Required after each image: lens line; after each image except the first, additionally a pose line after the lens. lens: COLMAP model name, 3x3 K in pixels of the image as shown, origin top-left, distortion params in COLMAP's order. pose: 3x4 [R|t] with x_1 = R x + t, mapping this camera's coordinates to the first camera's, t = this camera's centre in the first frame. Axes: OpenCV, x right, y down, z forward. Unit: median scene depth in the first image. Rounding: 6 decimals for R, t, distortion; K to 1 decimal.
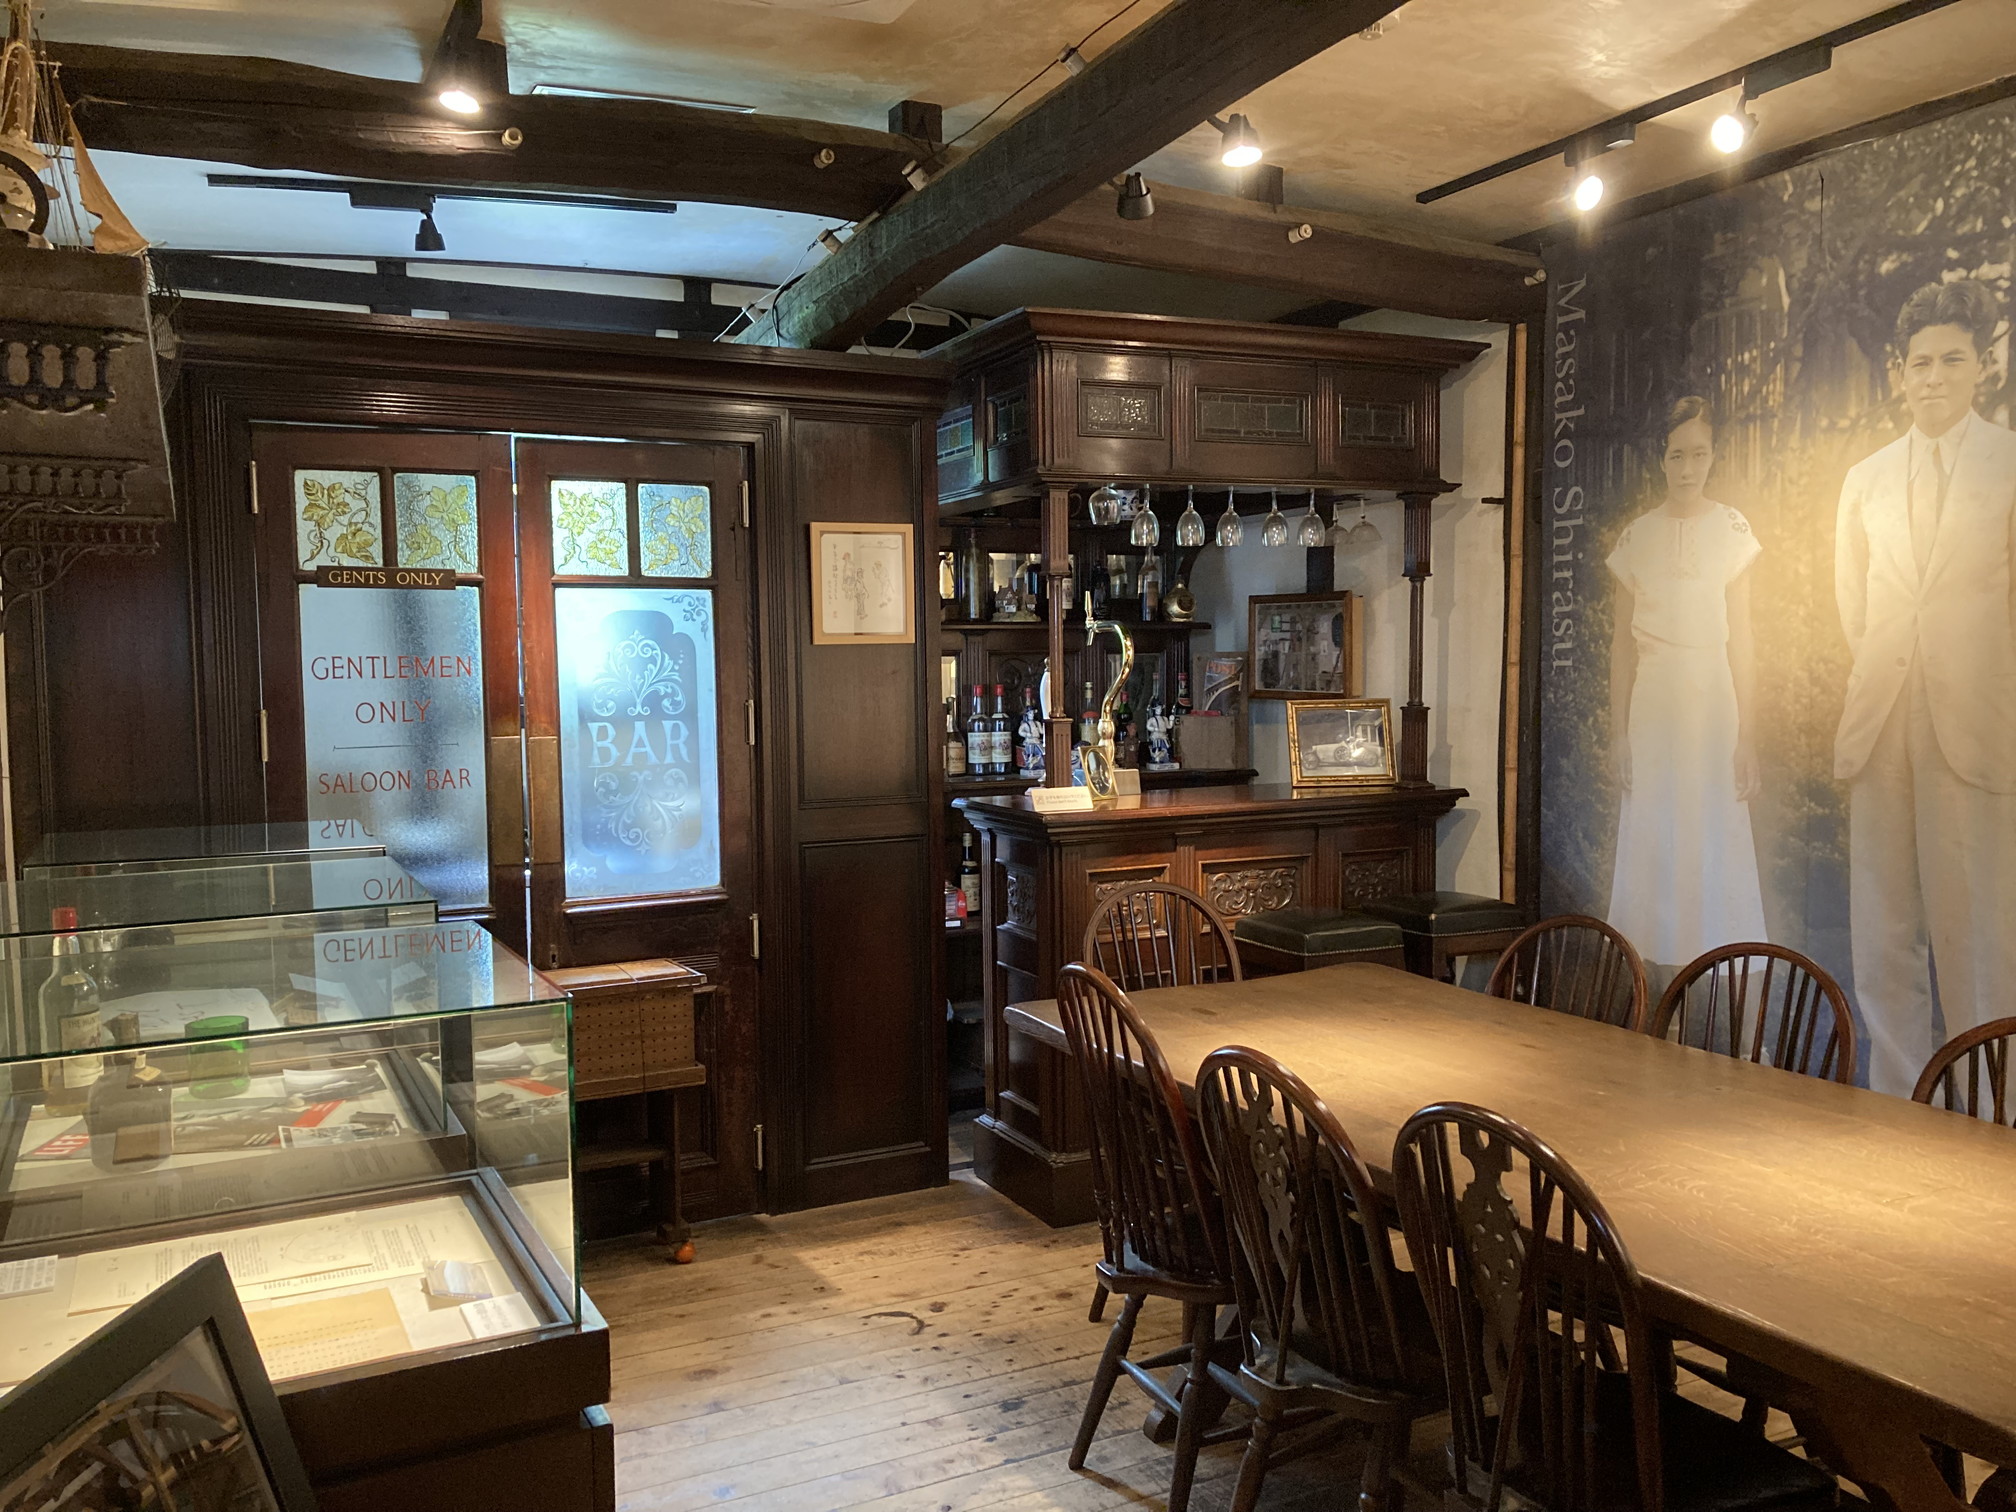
lens RADIAL K [[1644.8, 0, 1014.6], [0, 1644.8, 753.7], [0, 0, 1]] dist [0.059226, -0.059275]
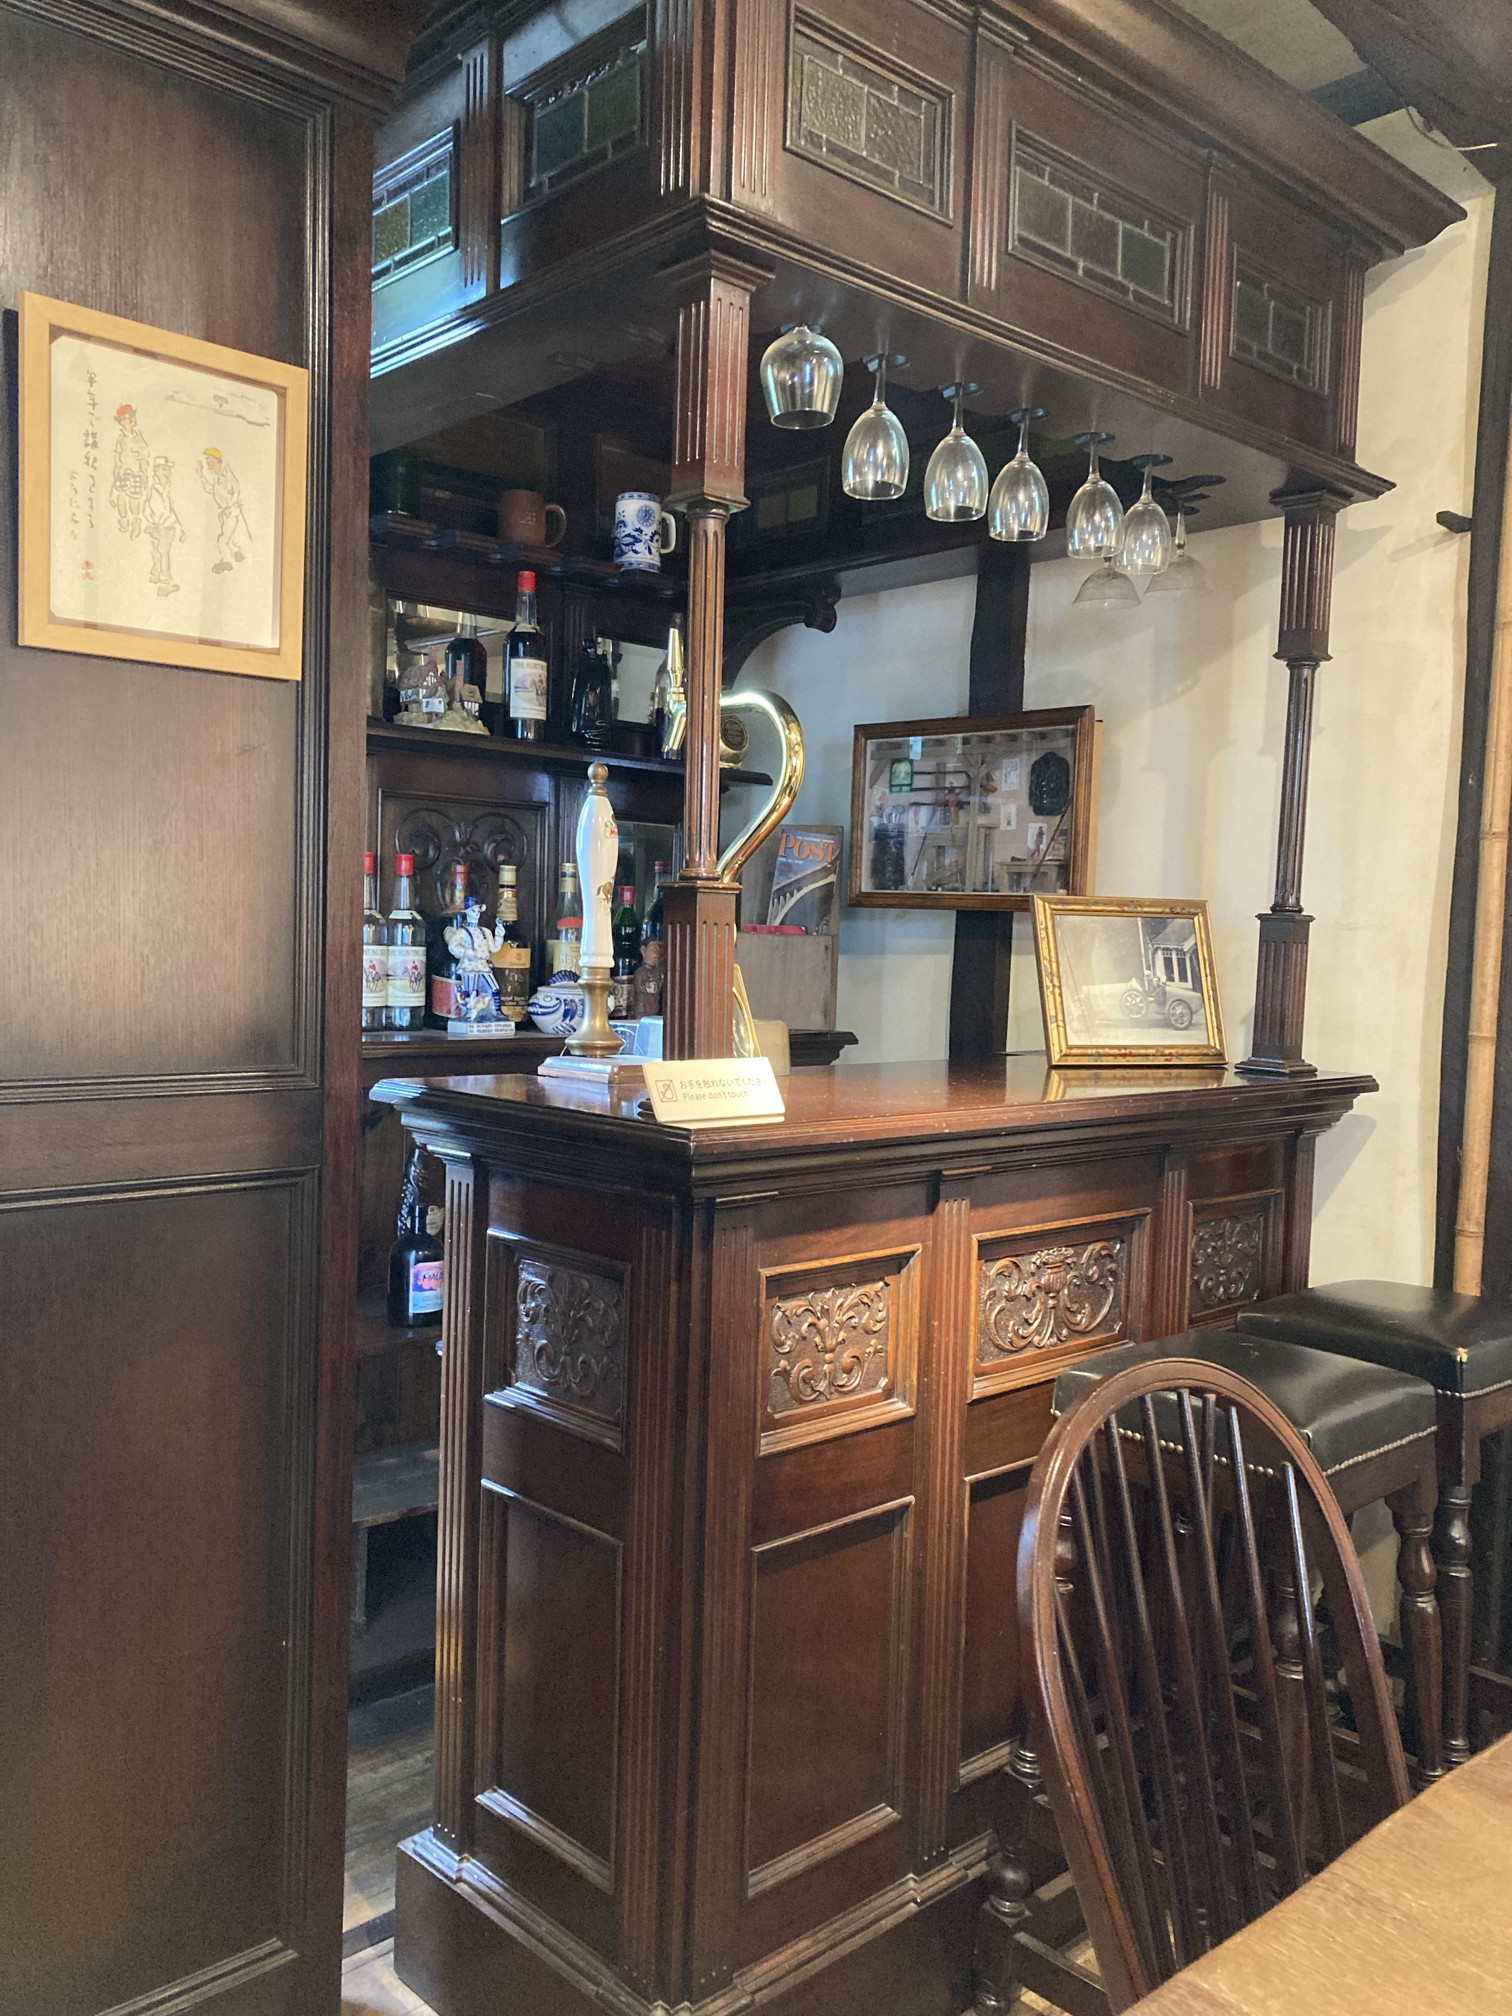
lens RADIAL K [[1644.8, 0, 745.1], [0, 1644.8, 1027.1], [0, 0, 1]] dist [0.059226, -0.059275]
pose [[0.951922, 0.025576, 0.305273, -0.074402], [-0.025658, 0.999664, -0.003742, 0.012668], [-0.305266, -0.004270, 0.952258, 0.561958]]
